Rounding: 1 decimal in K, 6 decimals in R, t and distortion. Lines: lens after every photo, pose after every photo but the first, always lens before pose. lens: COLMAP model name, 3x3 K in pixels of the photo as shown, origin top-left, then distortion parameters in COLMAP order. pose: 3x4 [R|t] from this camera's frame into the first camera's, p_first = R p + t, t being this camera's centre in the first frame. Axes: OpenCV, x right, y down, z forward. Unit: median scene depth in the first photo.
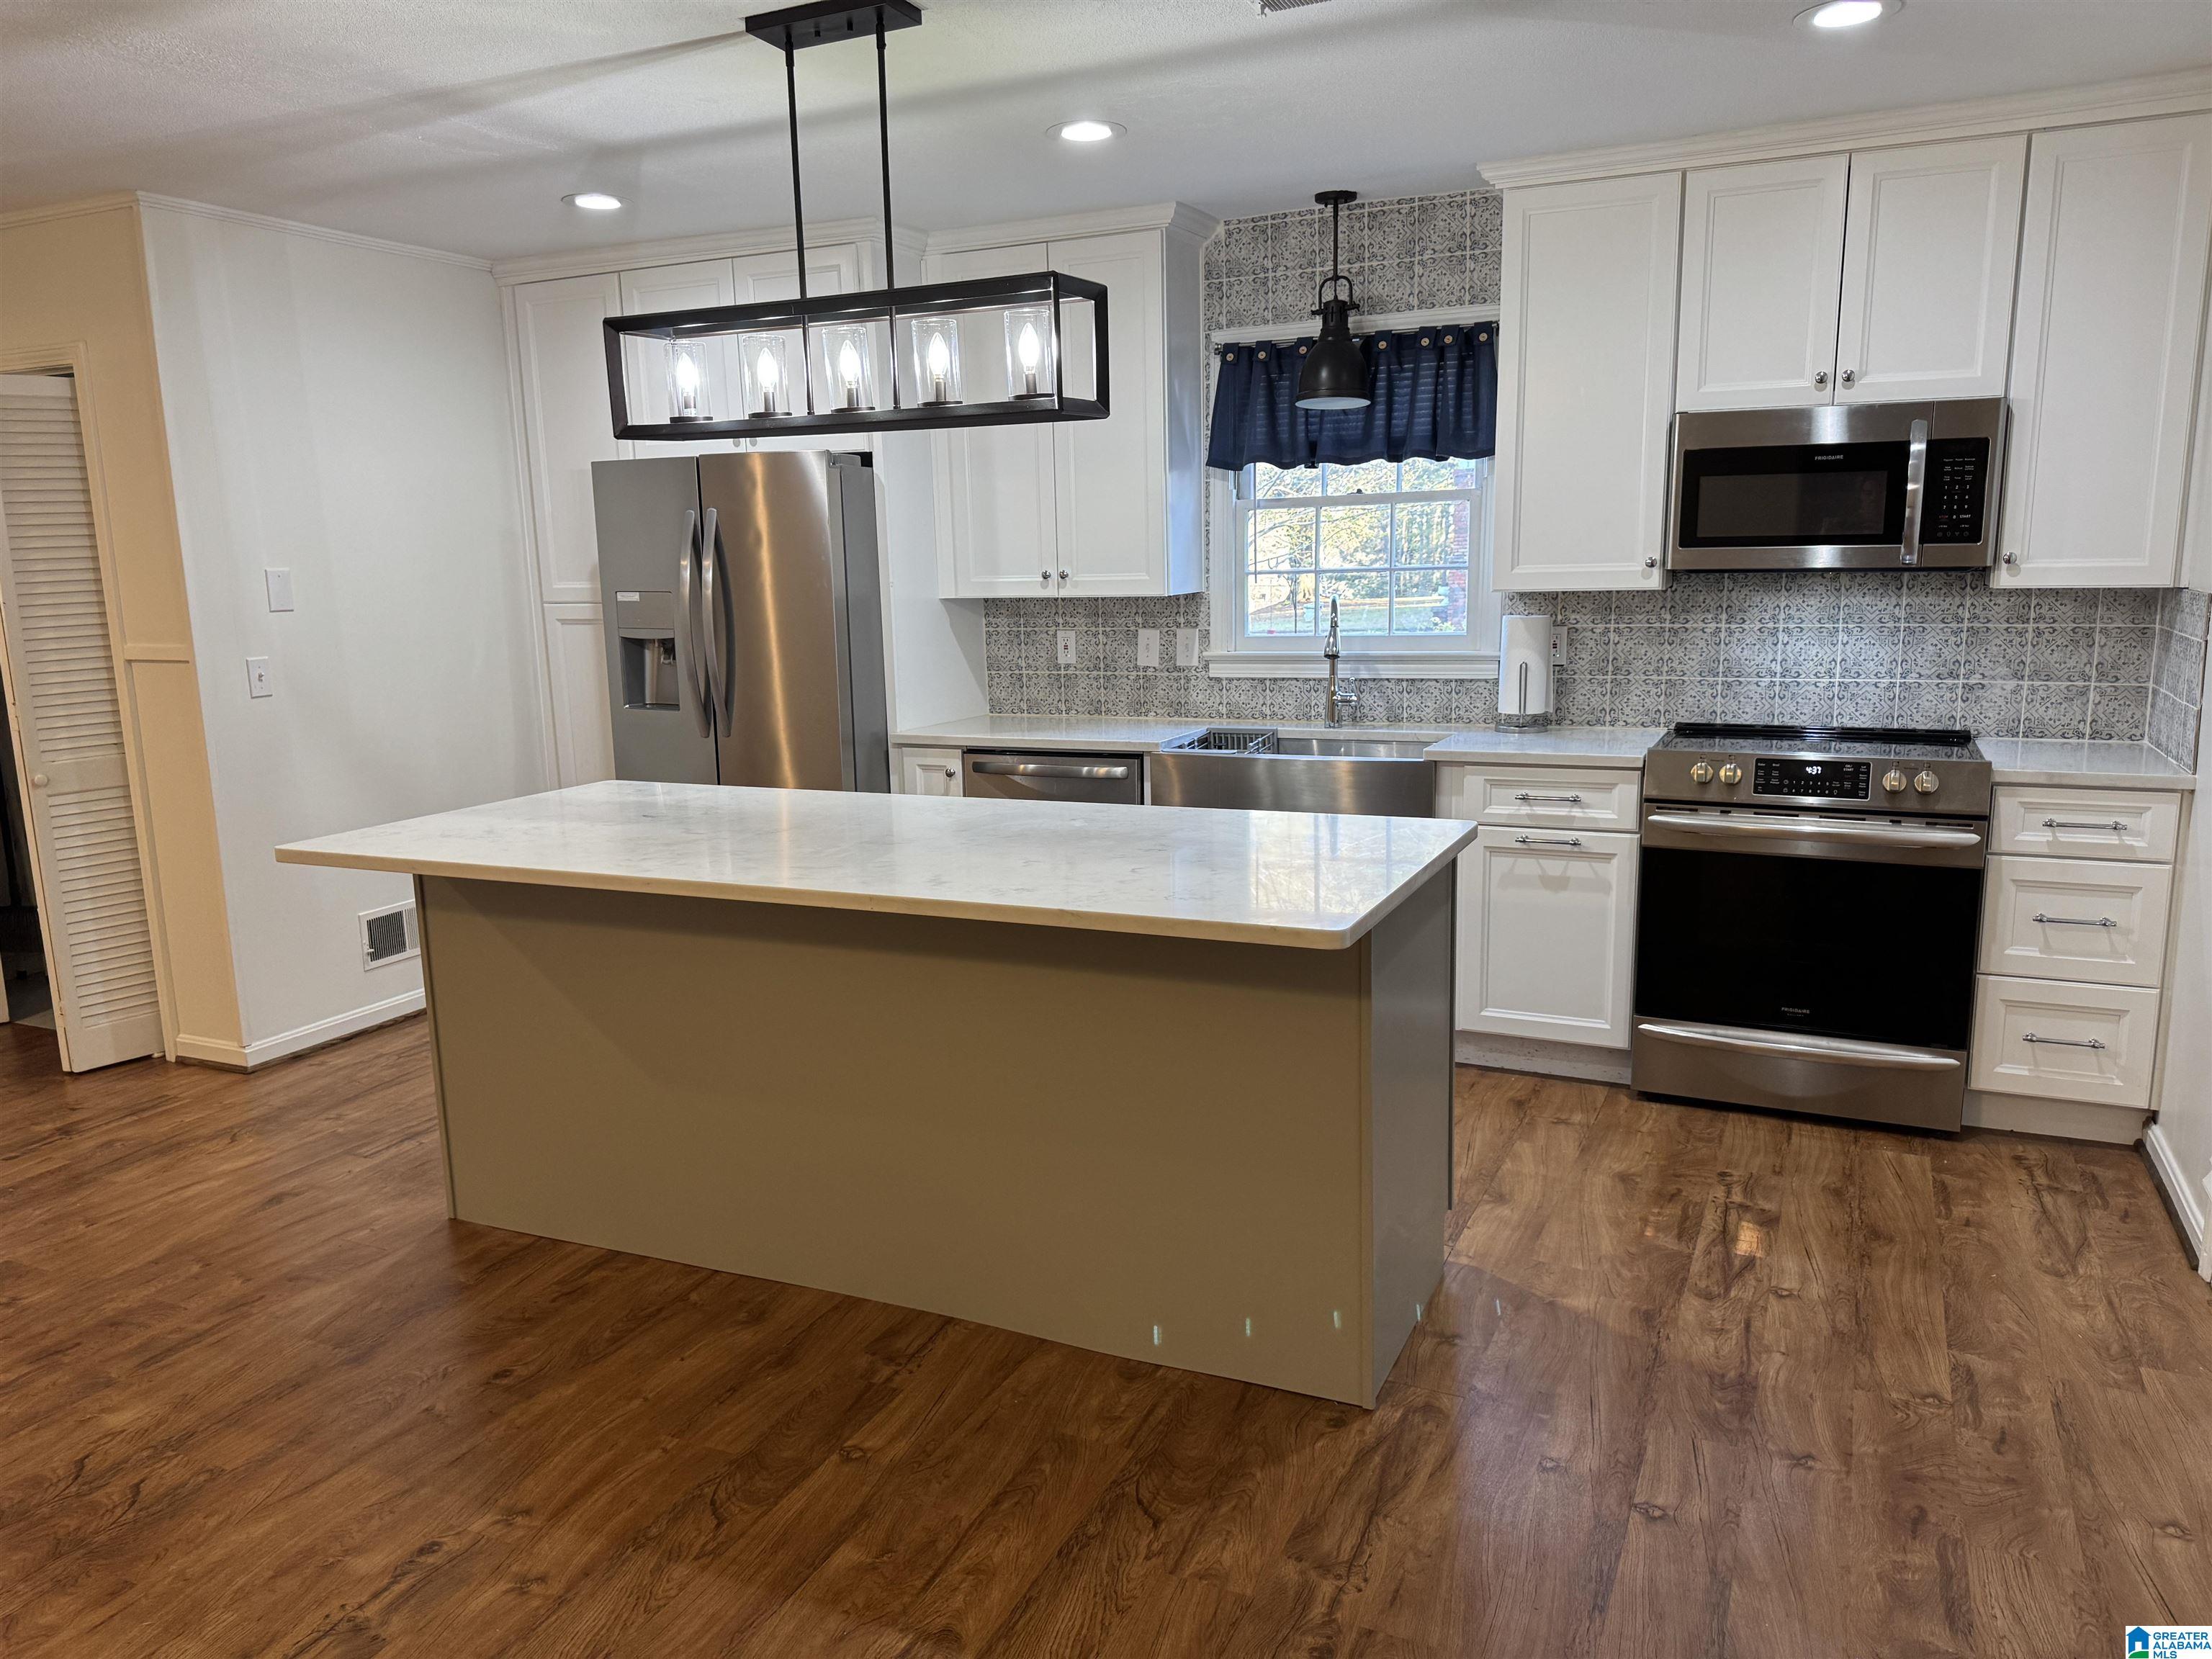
lens RADIAL K [[1532.6, 0, 1096.8], [0, 1532.6, 829.9], [0, 0, 1]] dist [0.127061, -0.174827]
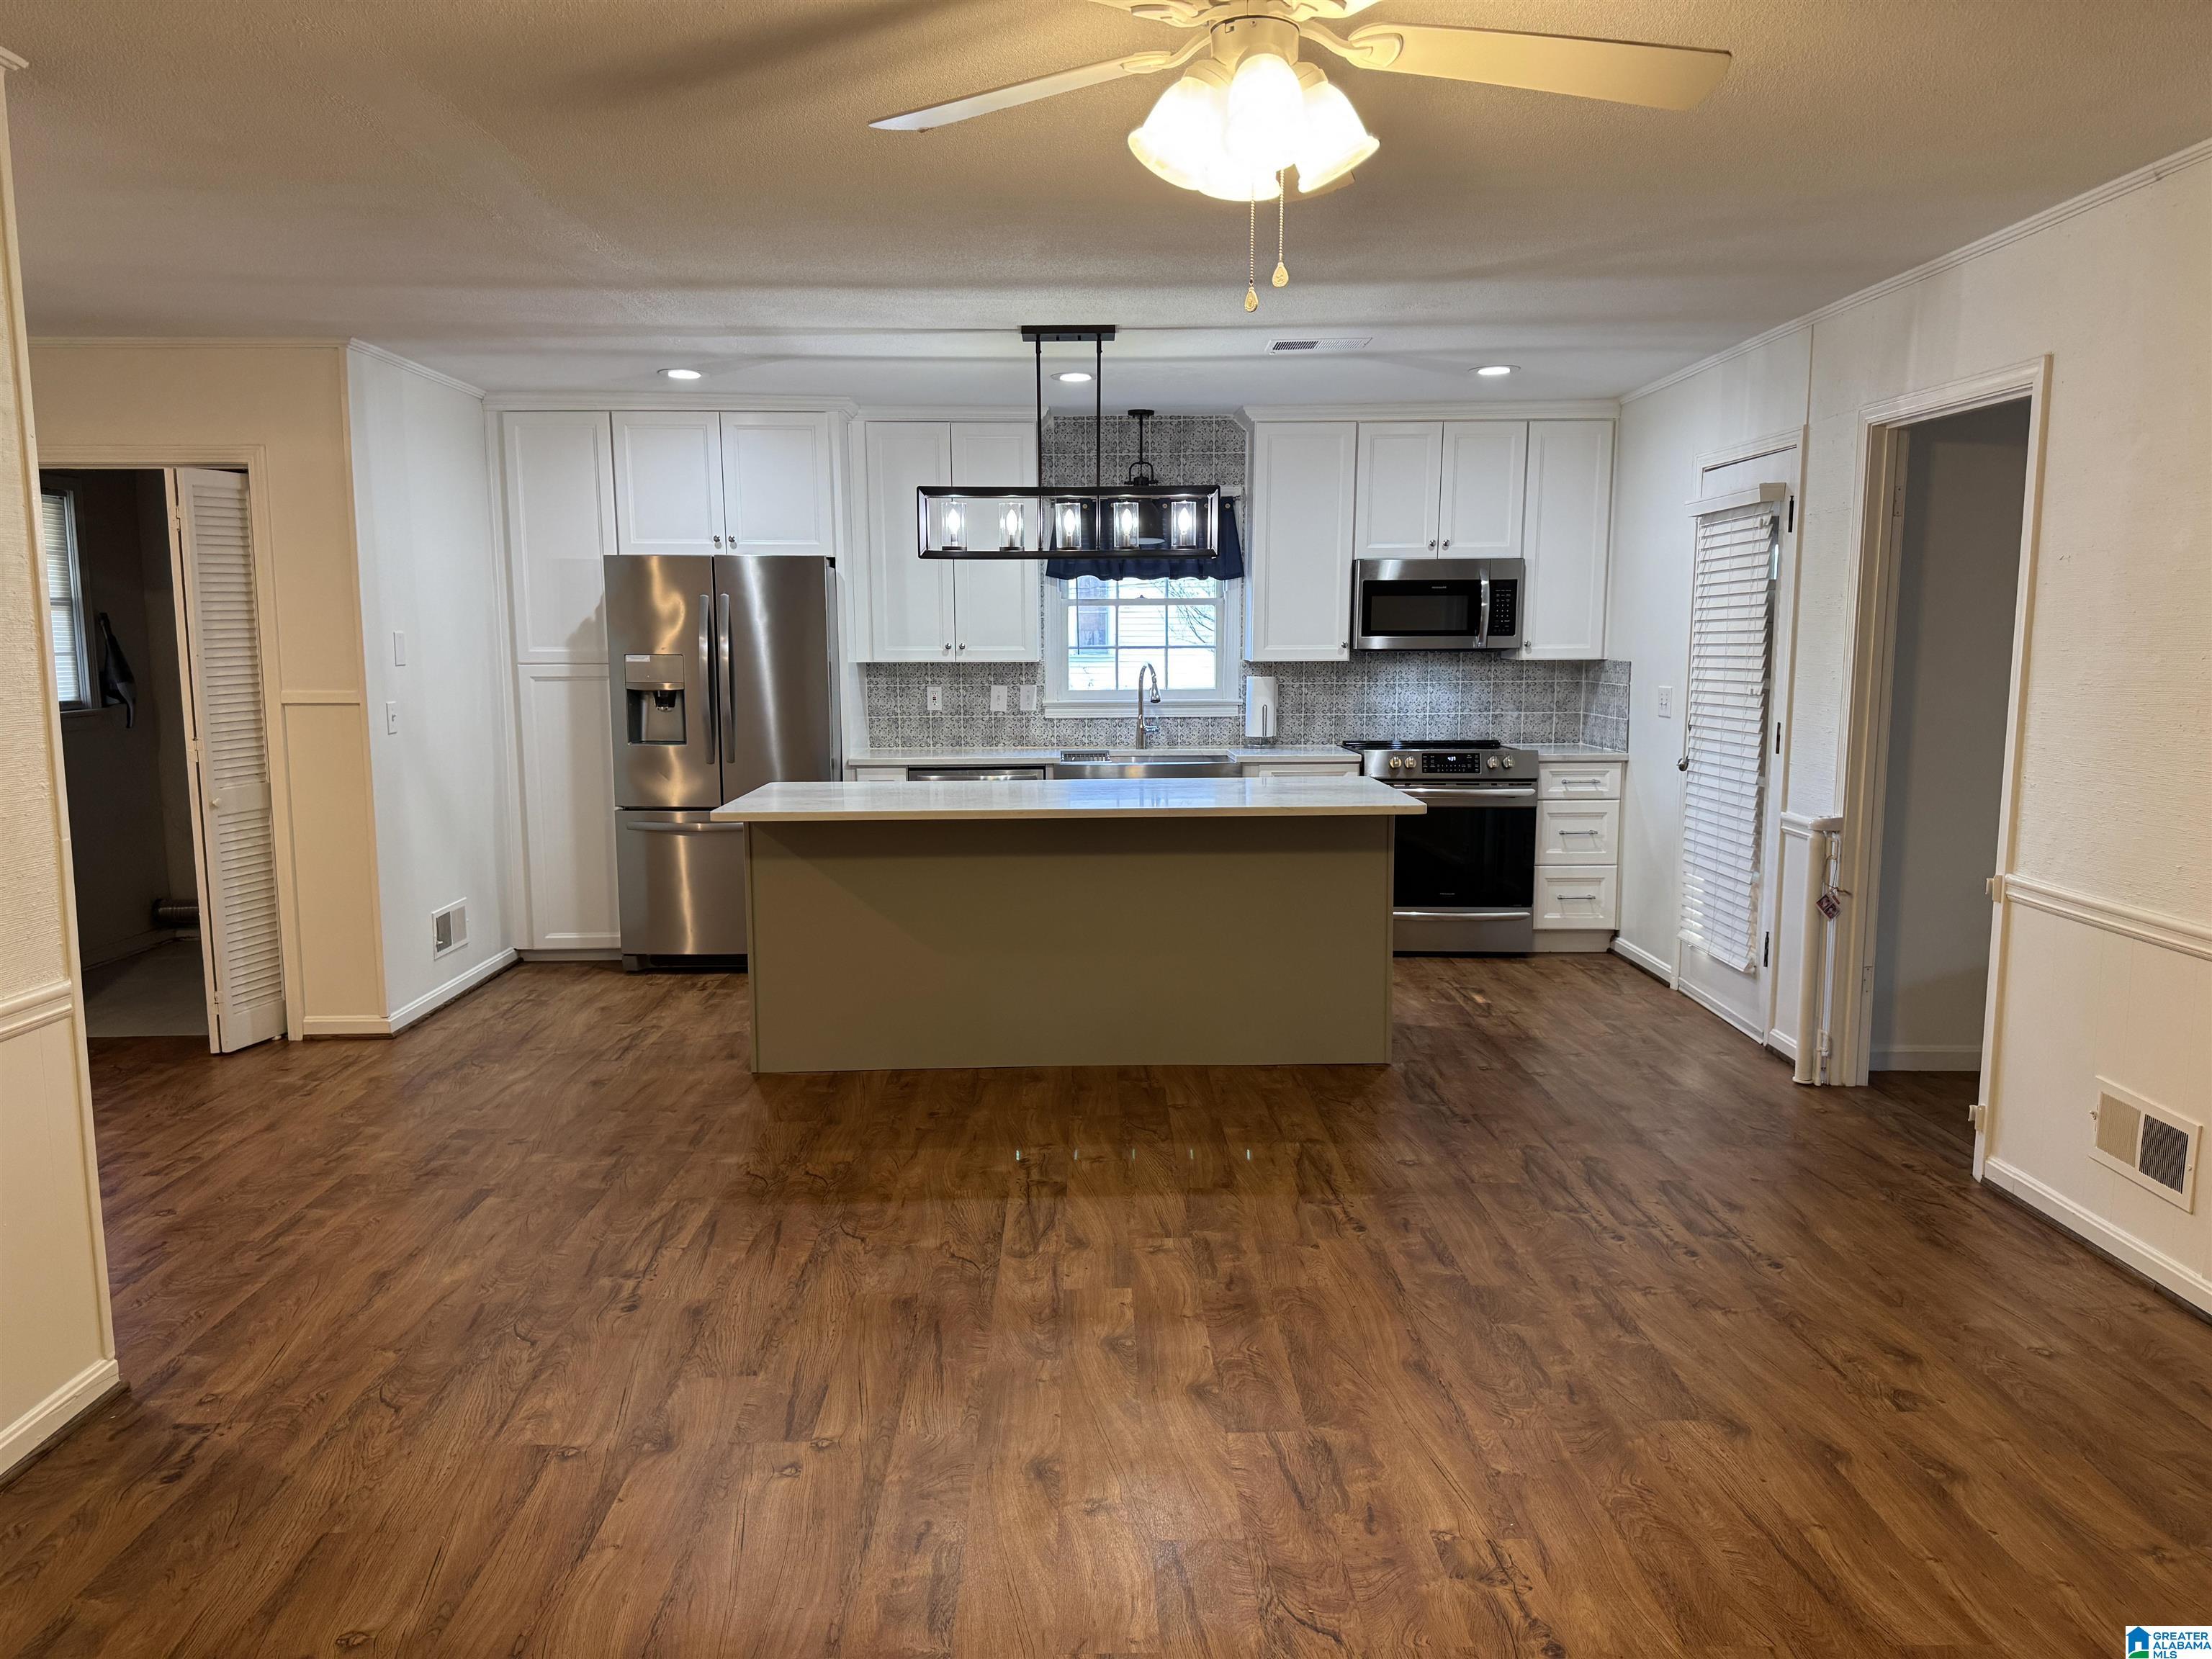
lens RADIAL K [[1532.6, 0, 1096.8], [0, 1532.6, 829.9], [0, 0, 1]] dist [0.127061, -0.174827]
pose [[0.901160, -0.037160, 0.431890, -0.623429], [0.061162, 0.997252, -0.041813, 0.084637], [-0.429150, 0.064095, 0.900956, -0.390264]]
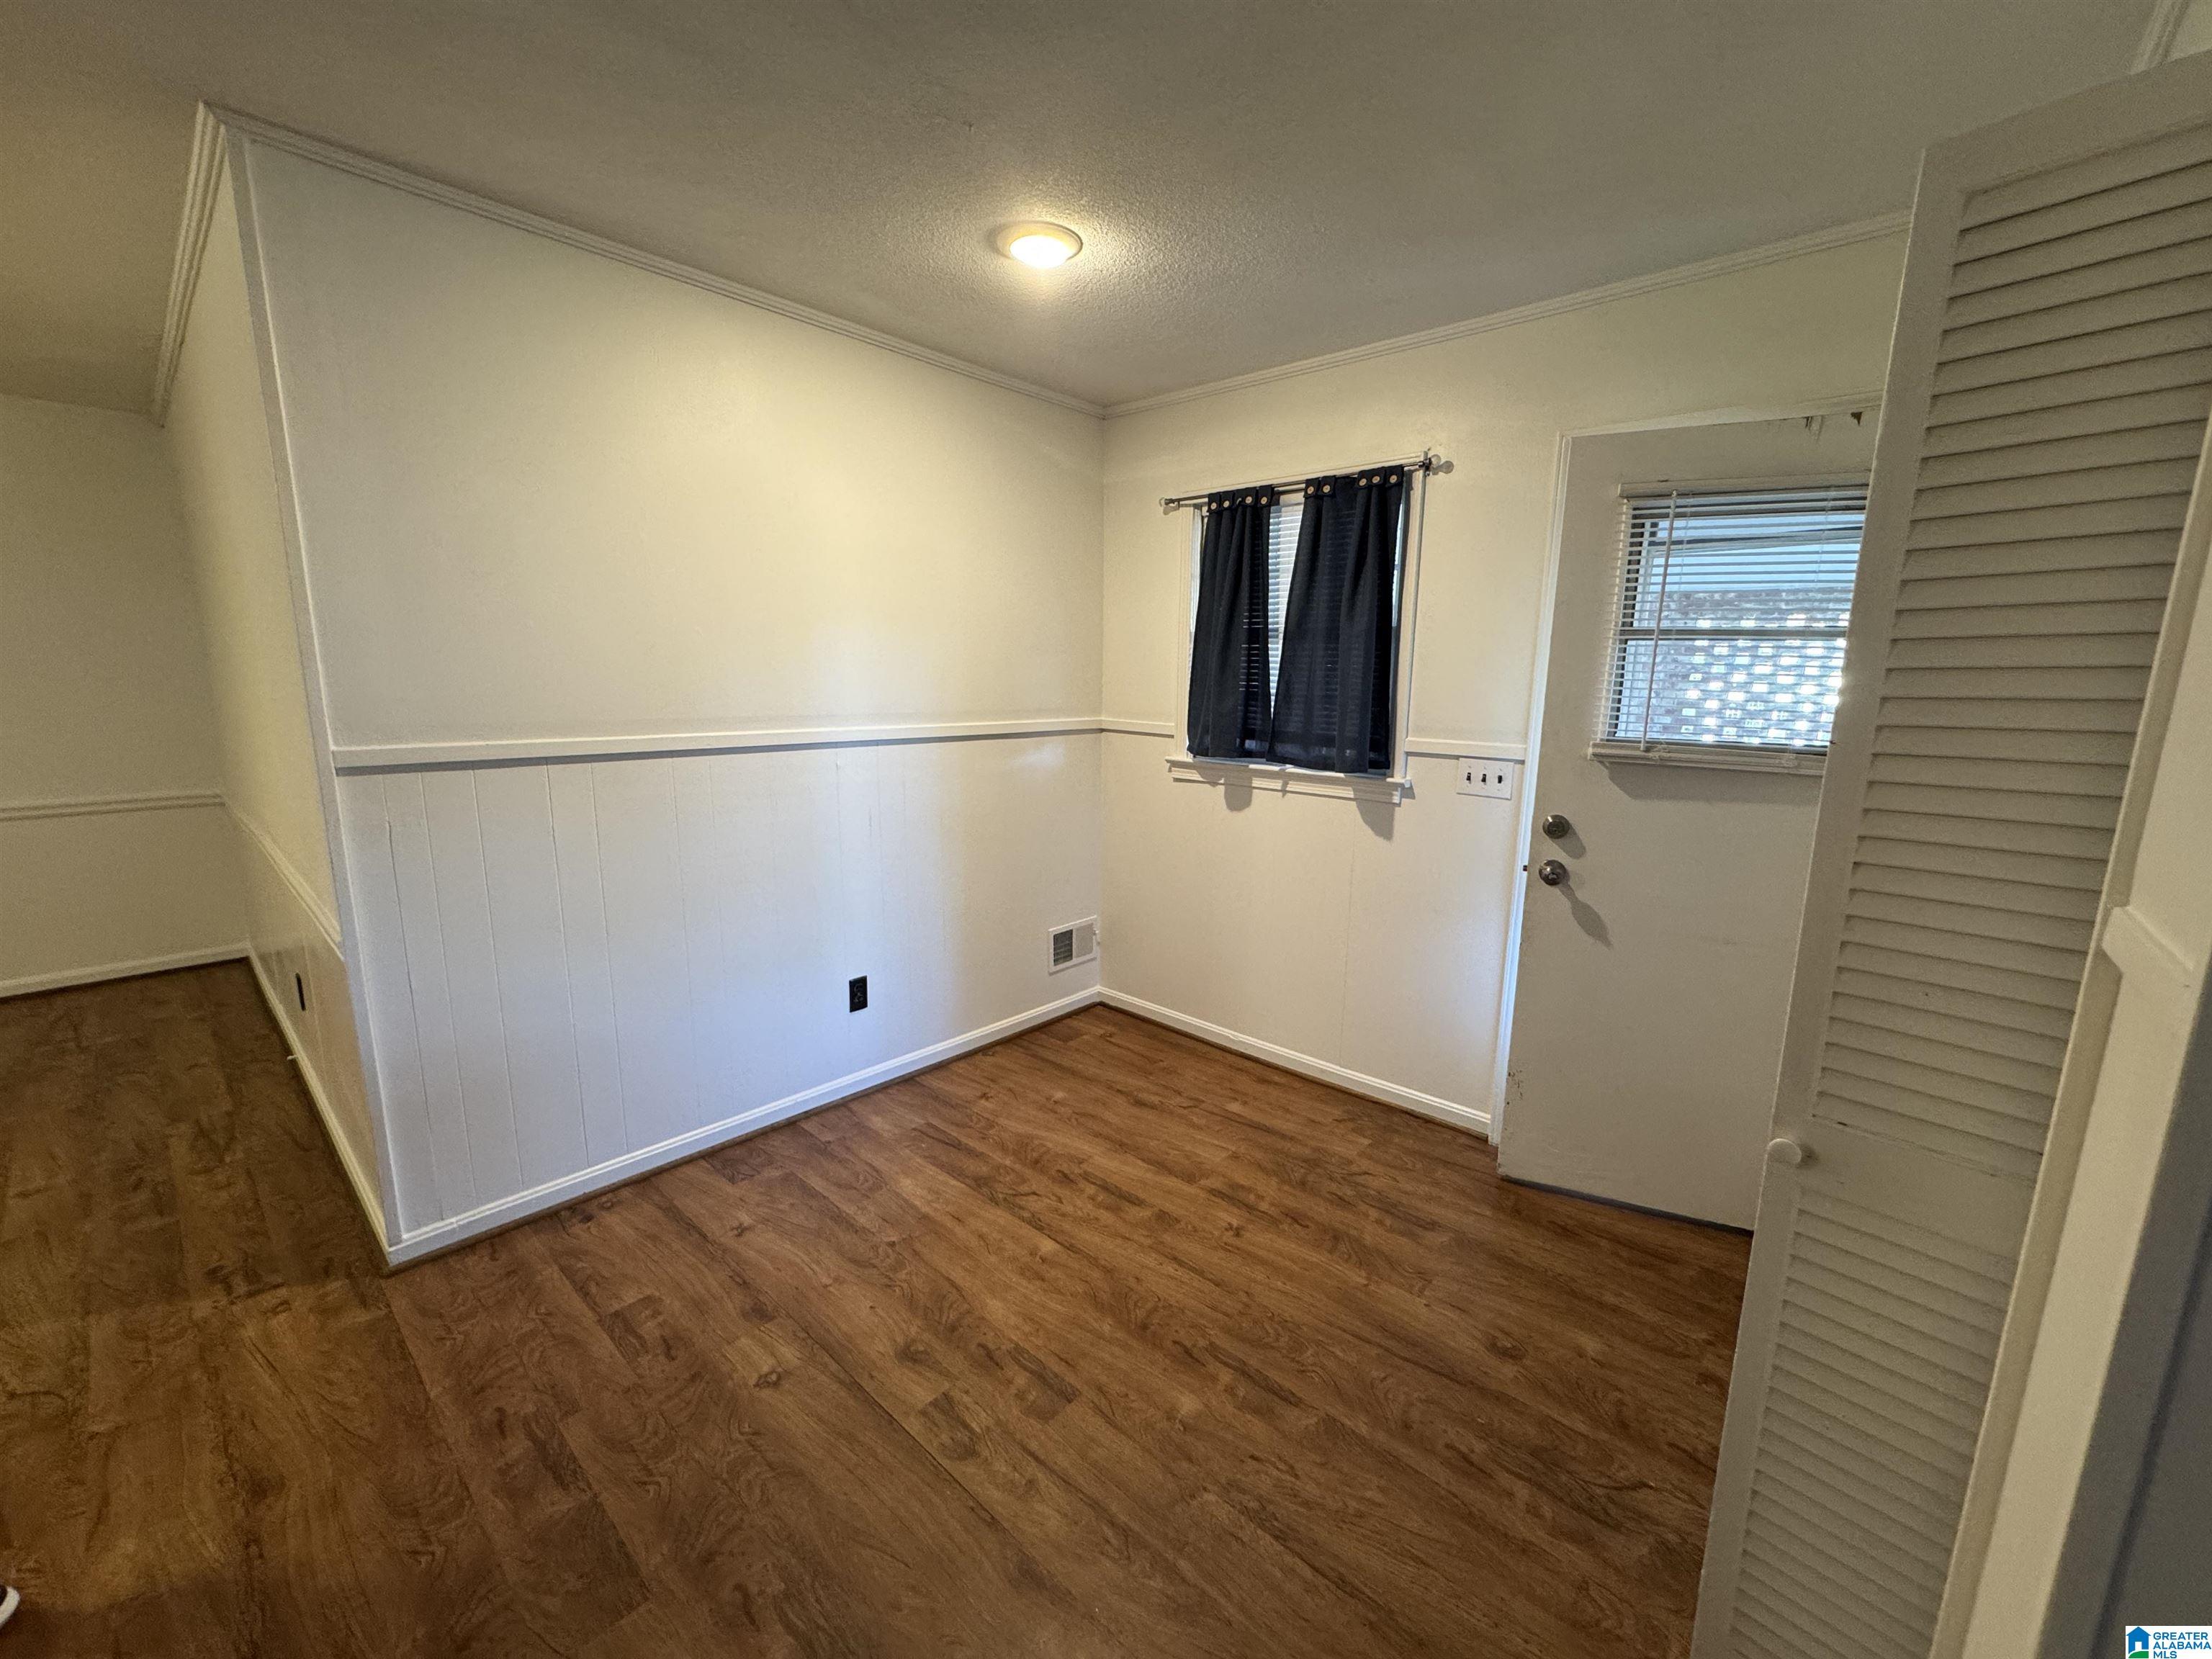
lens RADIAL K [[882.0, 0, 1103.3], [0, 882.0, 826.1], [0, 0, 1]] dist [0.000406, 0.000496]
pose [[-0.294526, 0.187745, -0.937020, -0.425209], [-0.178729, 0.952389, 0.247003, -0.152177], [0.938781, 0.240221, -0.246948, 0.906893]]
